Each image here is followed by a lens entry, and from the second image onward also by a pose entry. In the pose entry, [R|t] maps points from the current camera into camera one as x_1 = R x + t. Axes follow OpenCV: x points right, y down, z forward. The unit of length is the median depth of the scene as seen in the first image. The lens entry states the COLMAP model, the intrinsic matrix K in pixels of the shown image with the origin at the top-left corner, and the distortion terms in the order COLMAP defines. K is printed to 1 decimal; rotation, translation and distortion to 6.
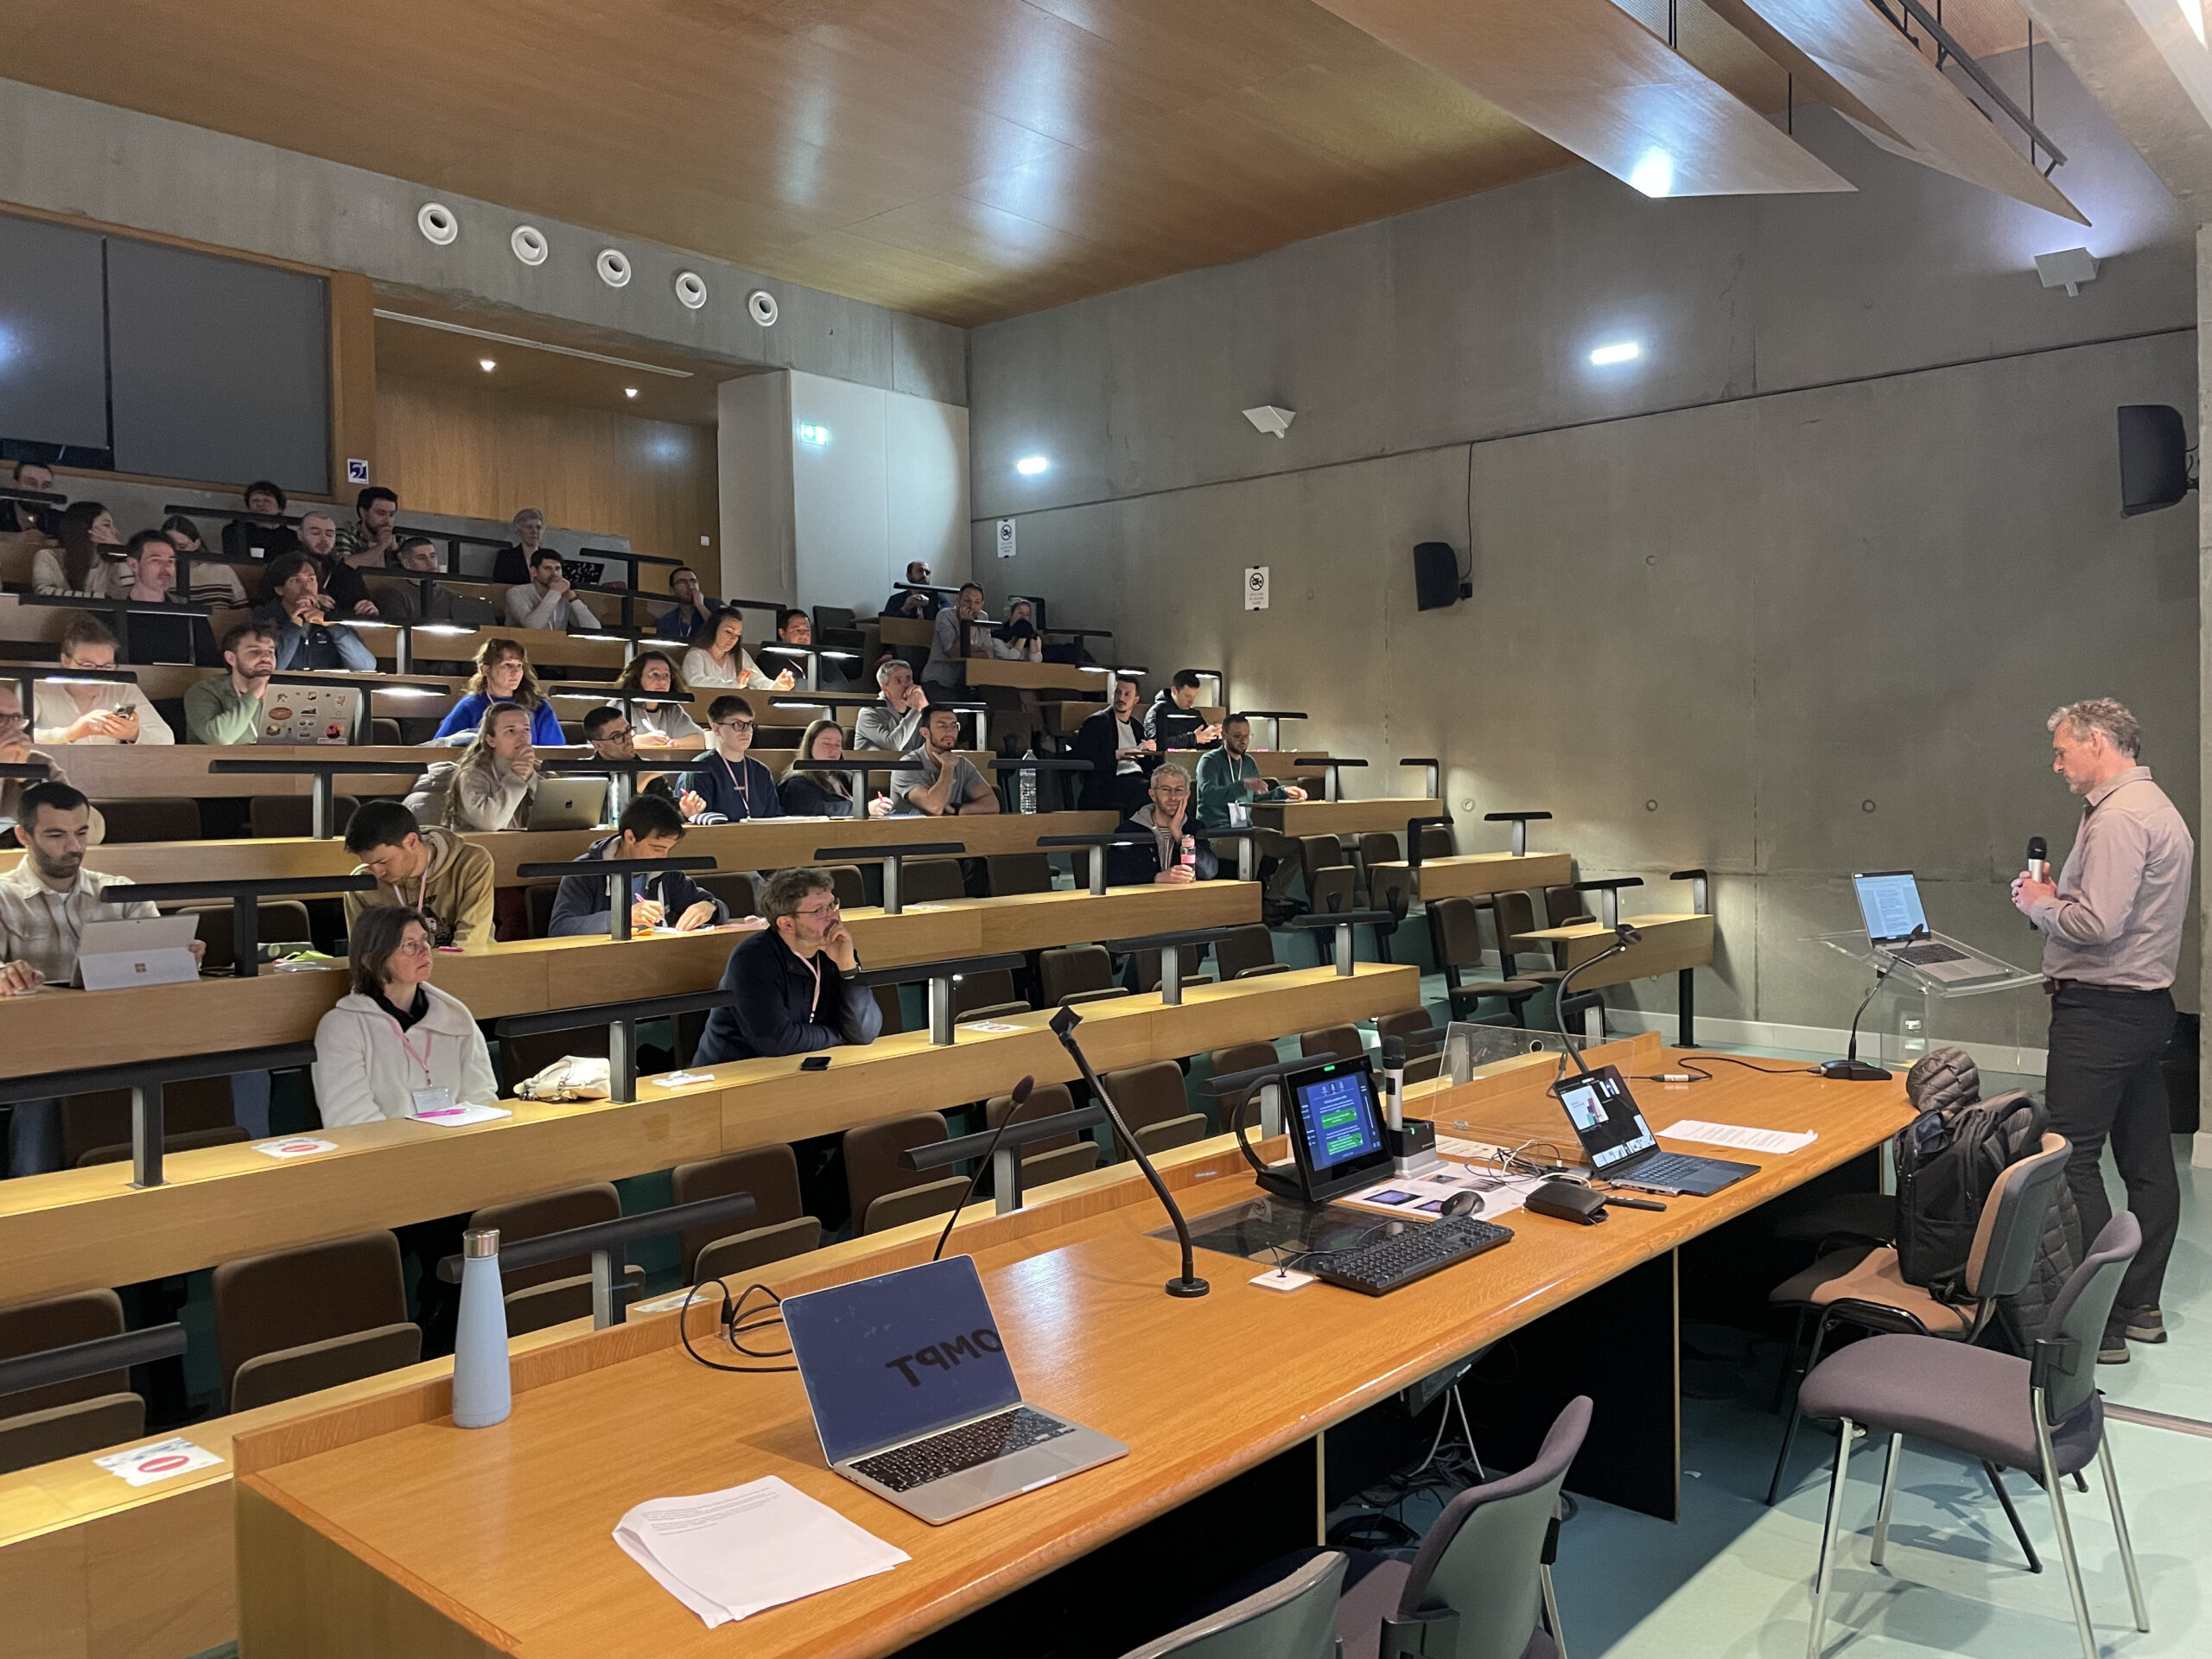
lens RADIAL K [[1679.7, 0, 1118.7], [0, 1679.7, 824.9], [0, 0, 1]] dist [0.070490, -0.096625]
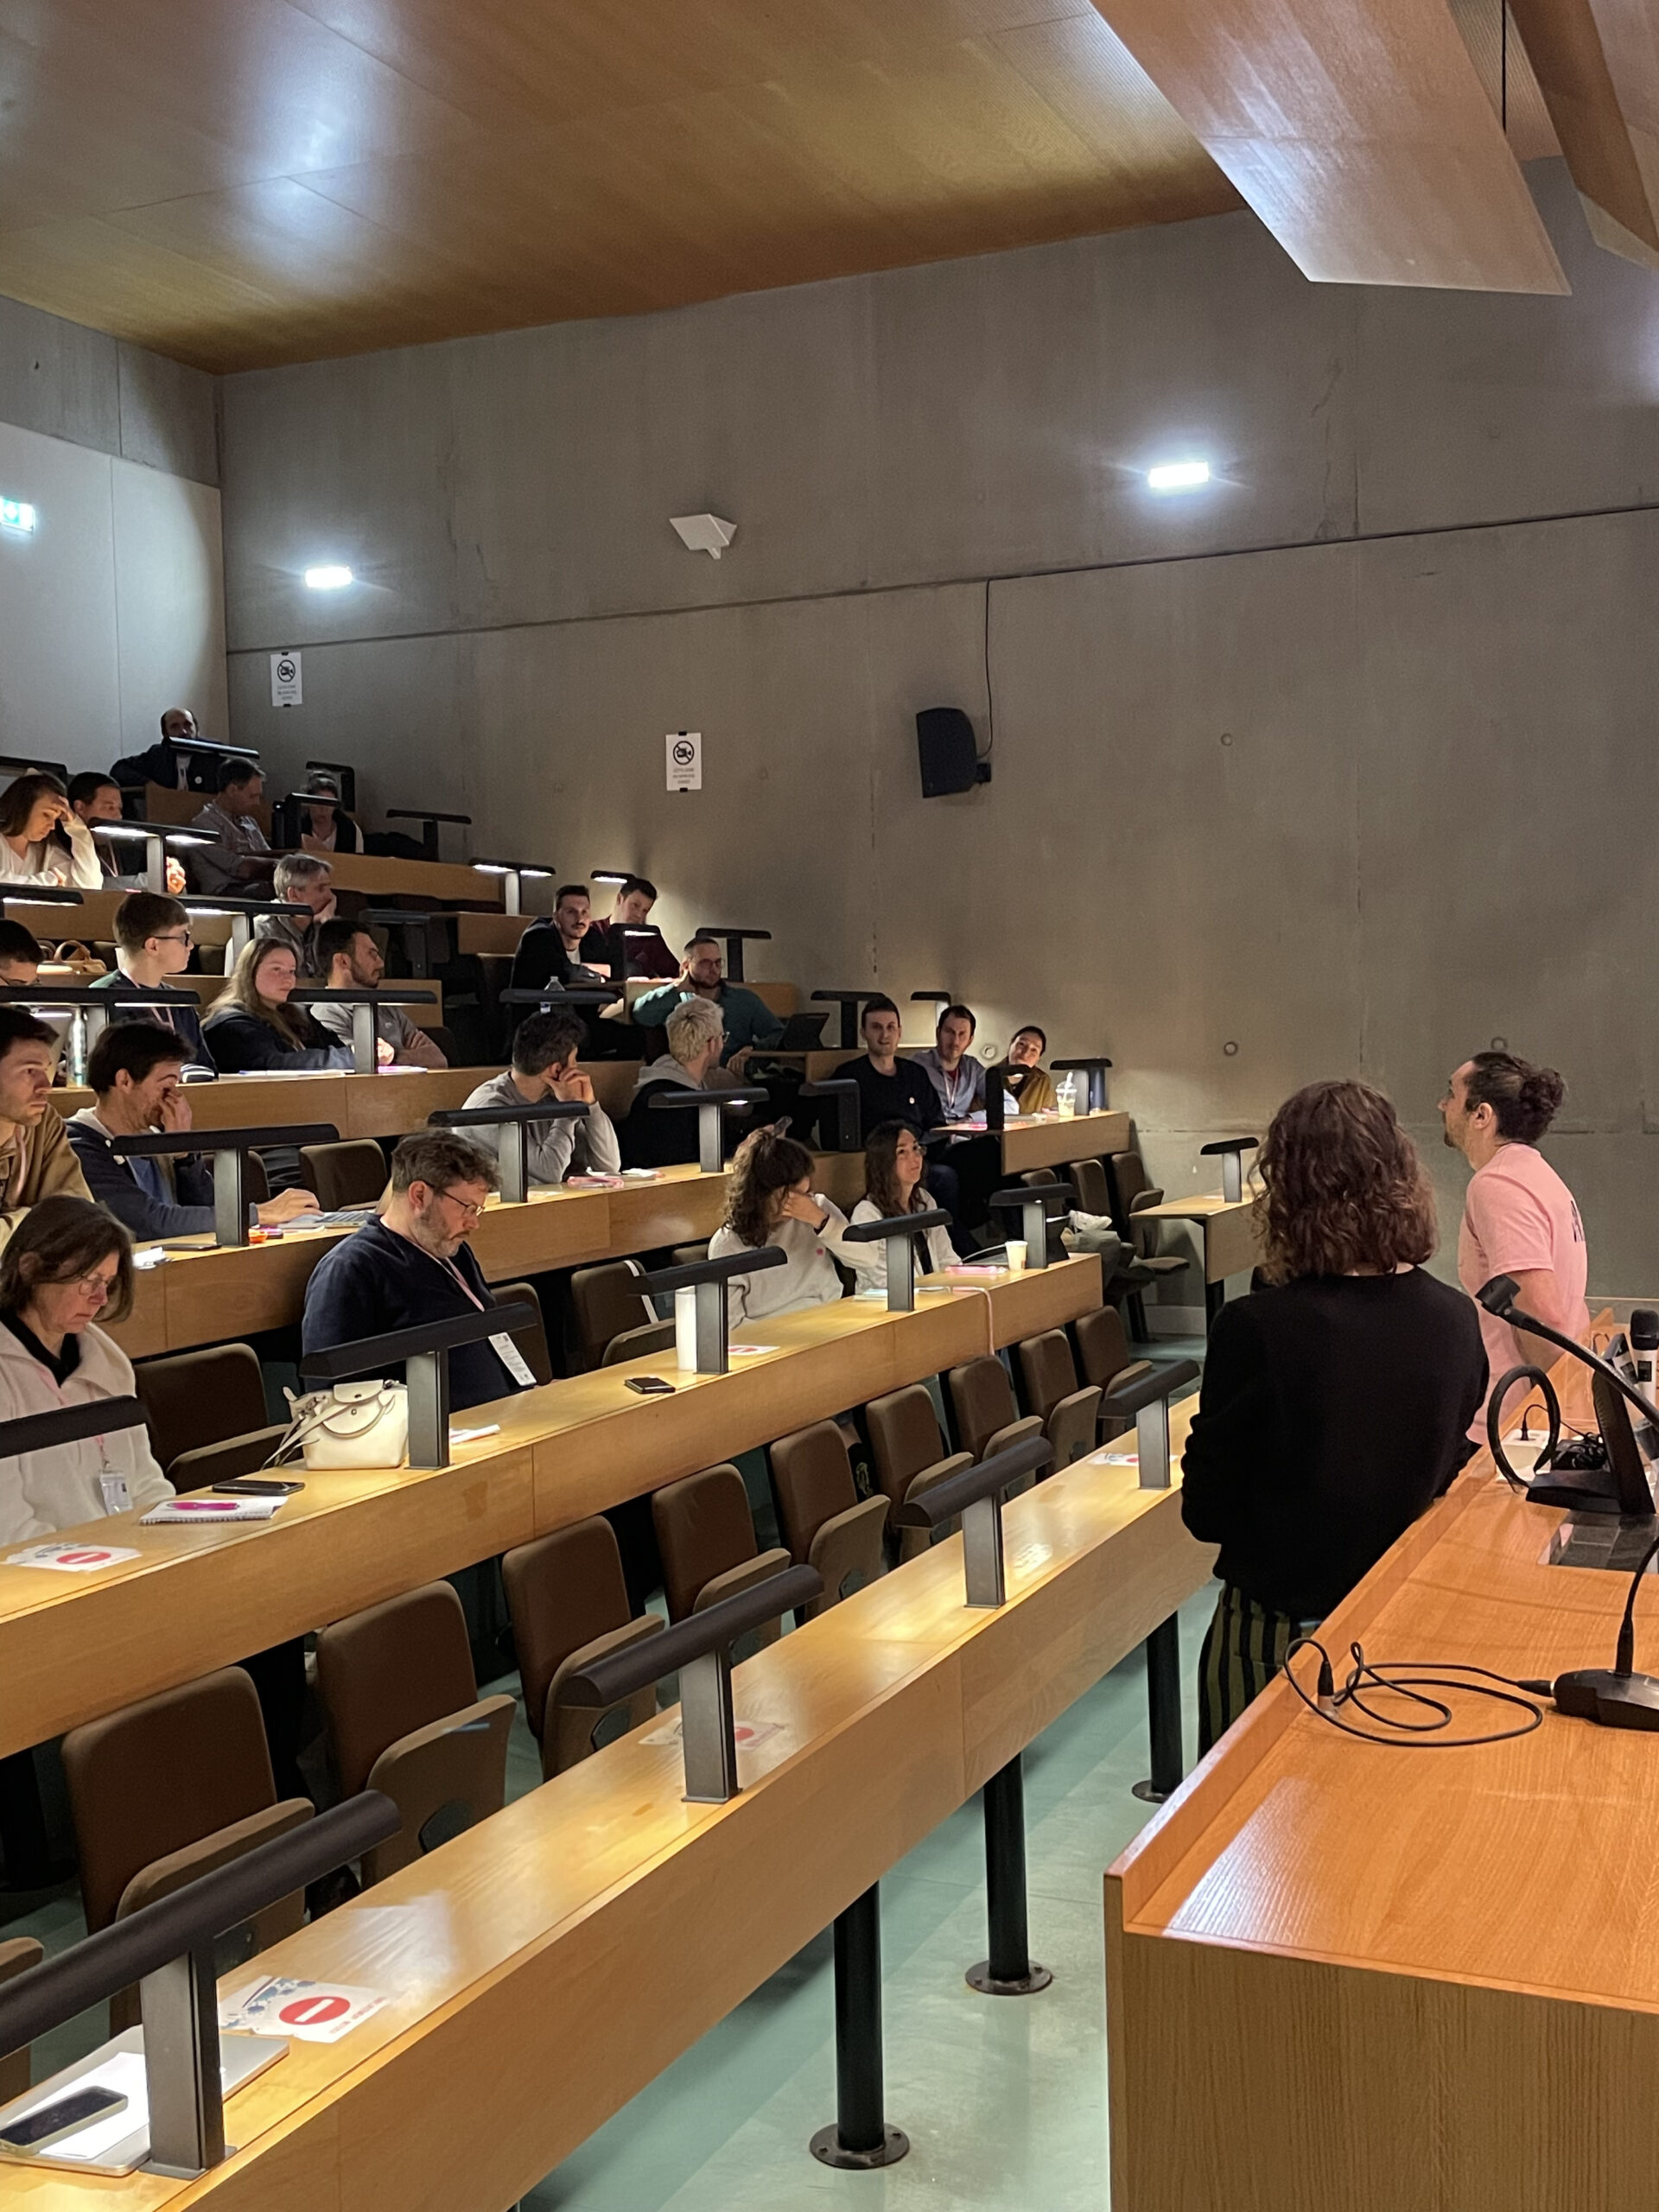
lens RADIAL K [[2307.2, 0, 820.6], [0, 2307.2, 1114.4], [0, 0, 1]] dist [0.060451, 0.000000]
pose [[0.956987, -0.018335, 0.289550, -0.159931], [0.015691, 0.999811, 0.011451, 0.003429], [-0.289705, -0.006415, 0.957094, 0.012429]]
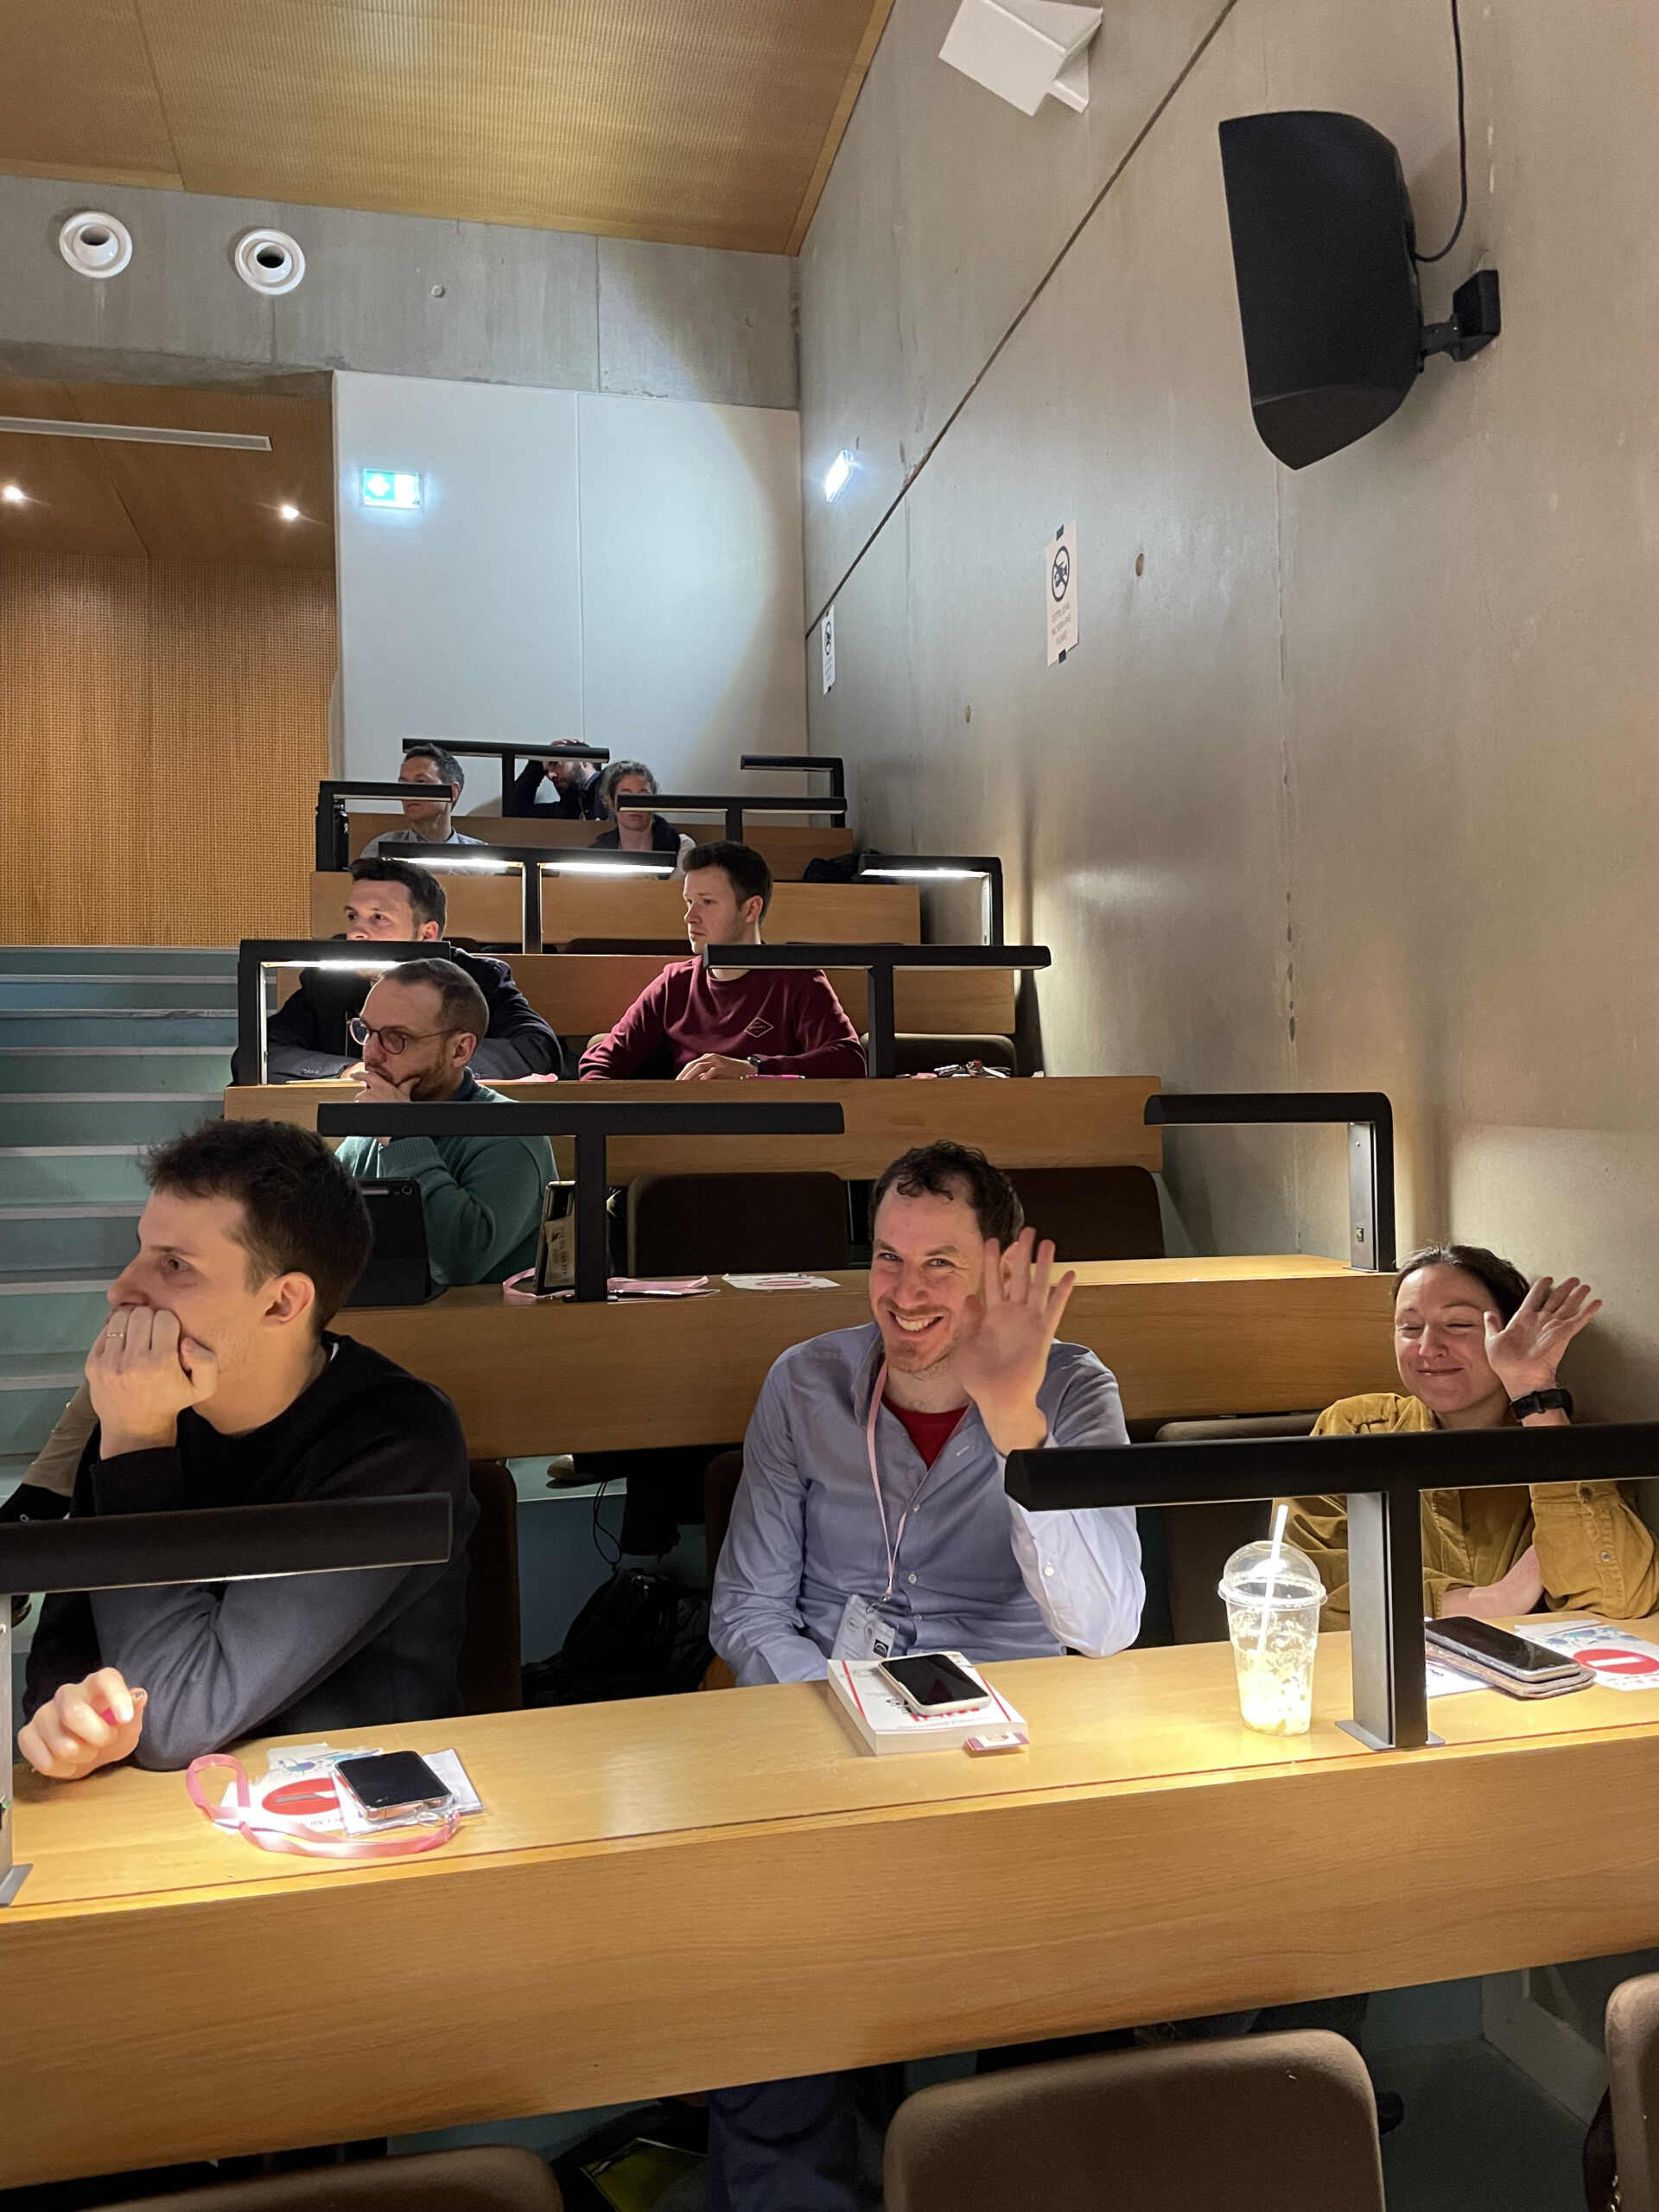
lens RADIAL K [[1679.7, 0, 824.4], [0, 1679.7, 1093.9], [0, 0, 1]] dist [0.070490, -0.096625]
pose [[0.814874, -0.021458, -0.579240, 0.243167], [-0.005390, 0.998991, -0.044590, -0.026147], [0.579612, 0.039458, 0.813936, 0.719556]]
